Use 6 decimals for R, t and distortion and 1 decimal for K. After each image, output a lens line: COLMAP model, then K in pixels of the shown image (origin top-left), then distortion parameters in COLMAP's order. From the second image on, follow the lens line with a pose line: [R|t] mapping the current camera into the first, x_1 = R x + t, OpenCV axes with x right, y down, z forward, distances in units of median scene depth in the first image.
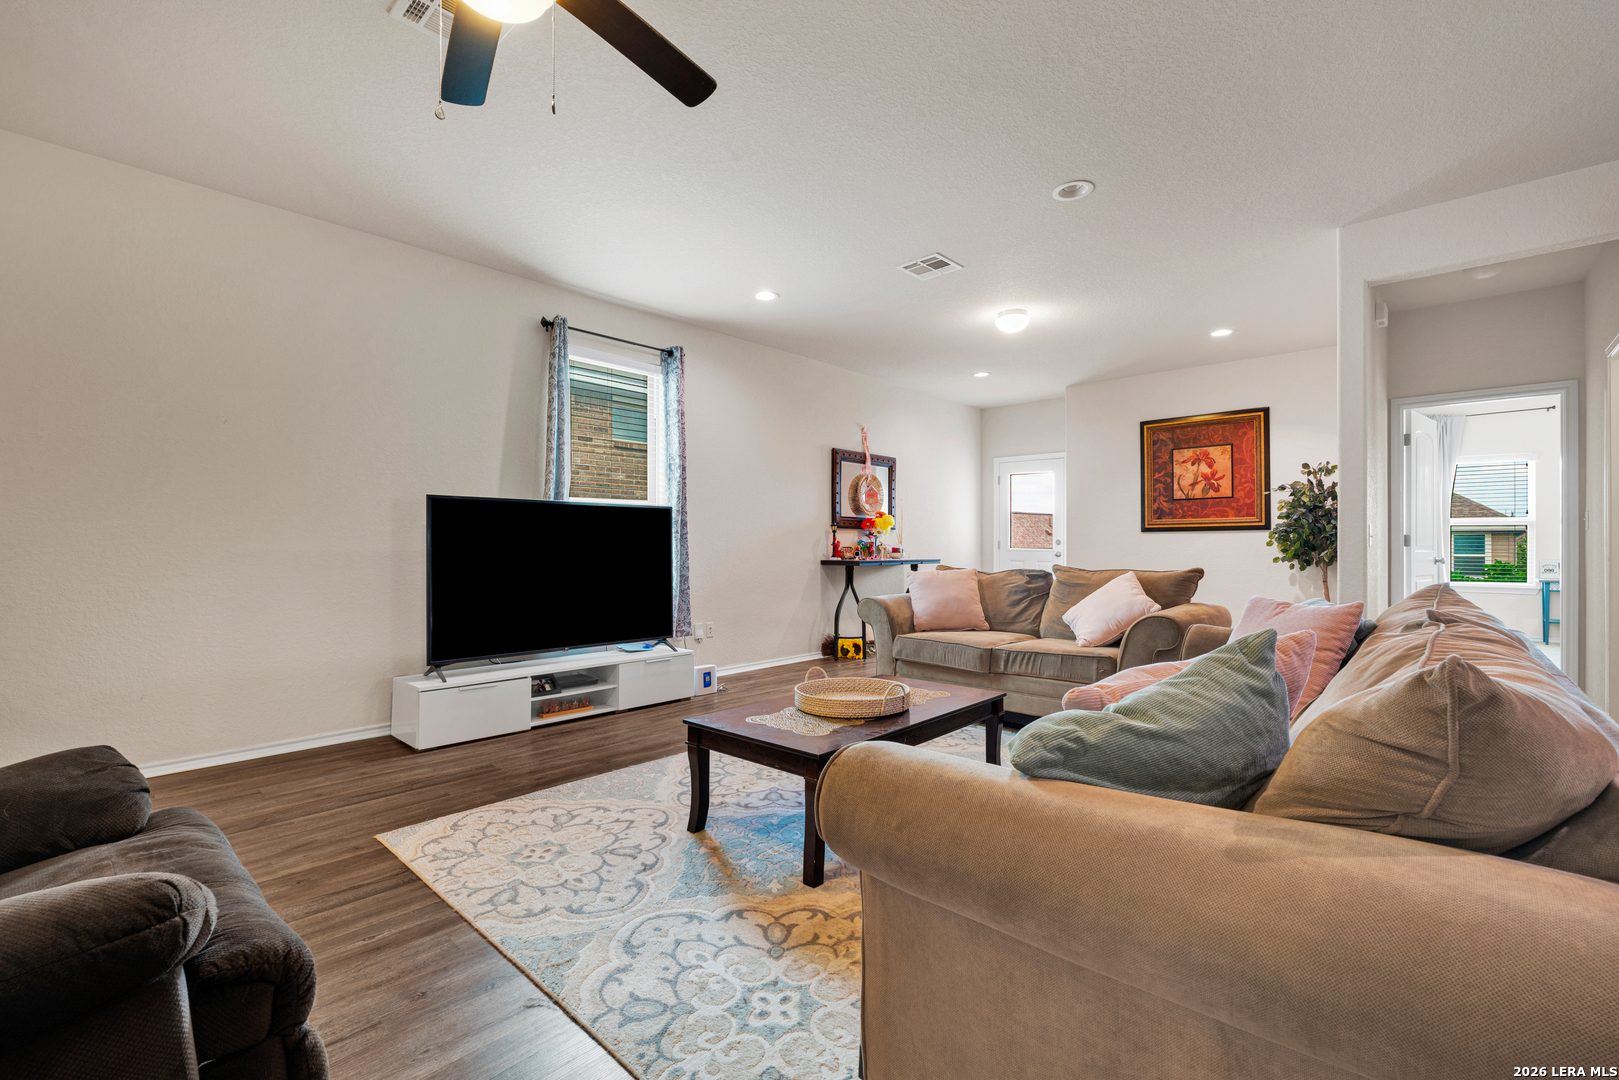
lens RADIAL K [[709.5, 0, 809.8], [0, 709.5, 541.7], [0, 0, 1]] dist [0.001021, 0.000104]
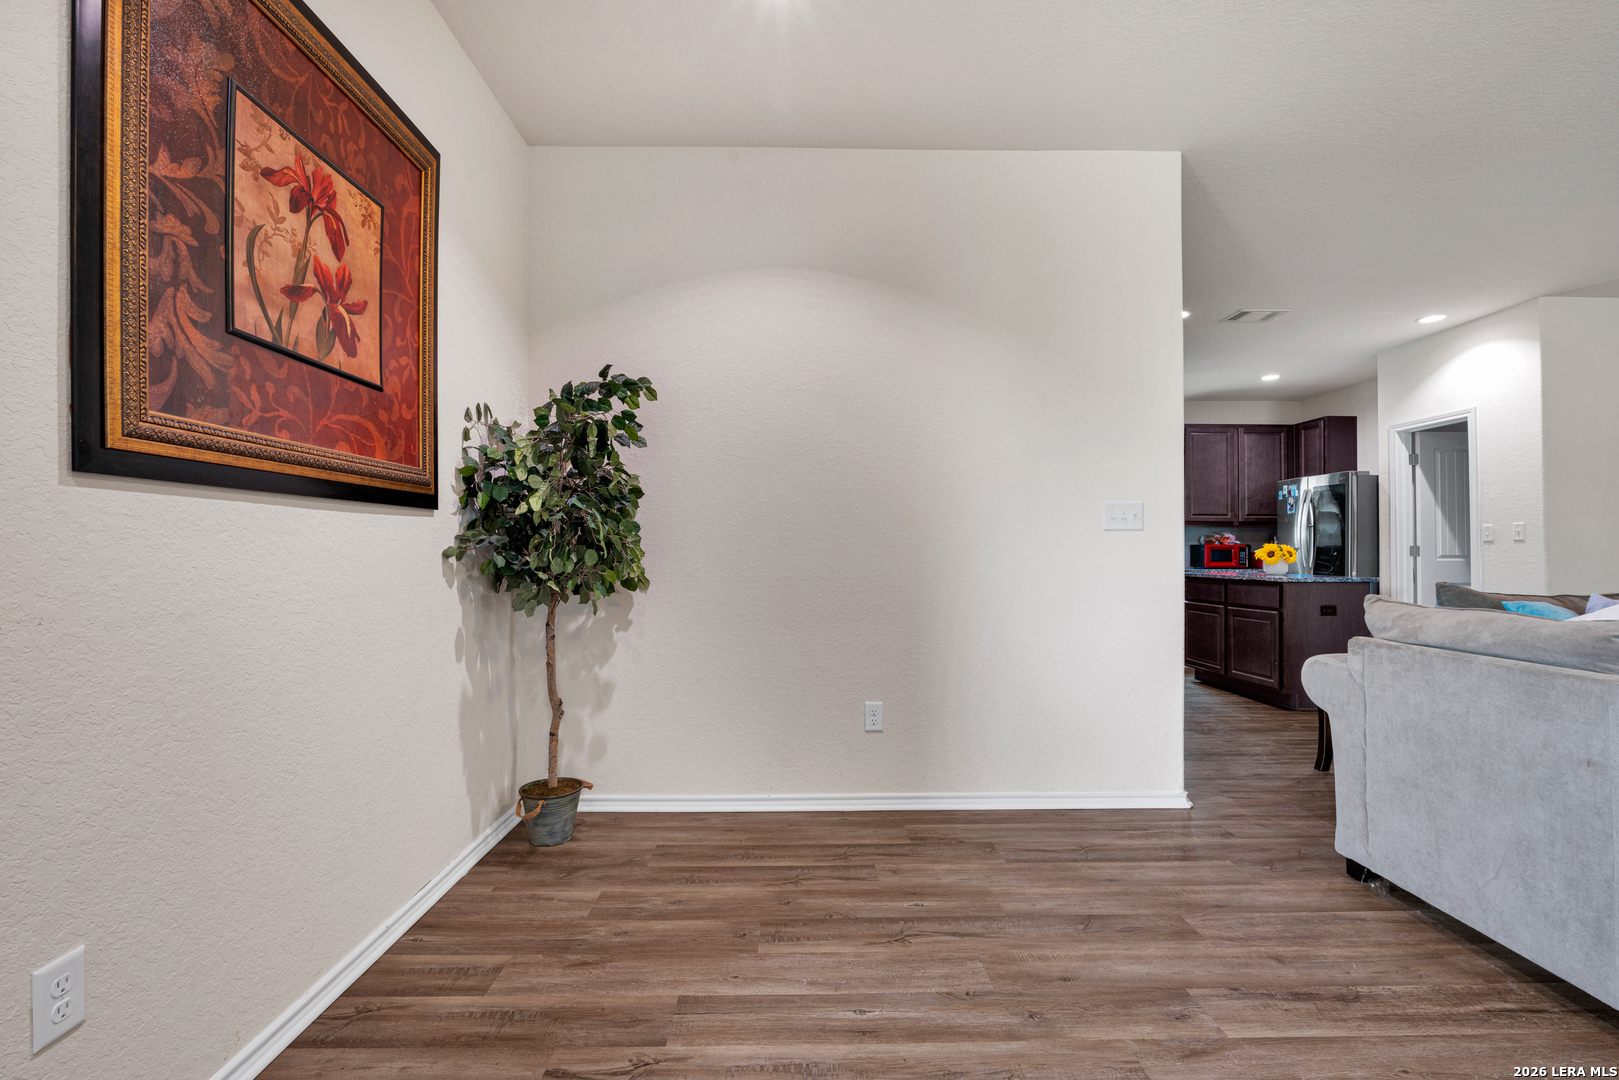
lens RADIAL K [[709.5, 0, 809.1], [0, 709.5, 547.0], [0, 0, 1]] dist [0.001021, 0.000104]
pose [[-0.683826, 0.007015, 0.729611, 0.256734], [0.000248, 0.999956, -0.009382, 0.004467], [-0.729645, -0.006235, -0.683798, 1.036604]]
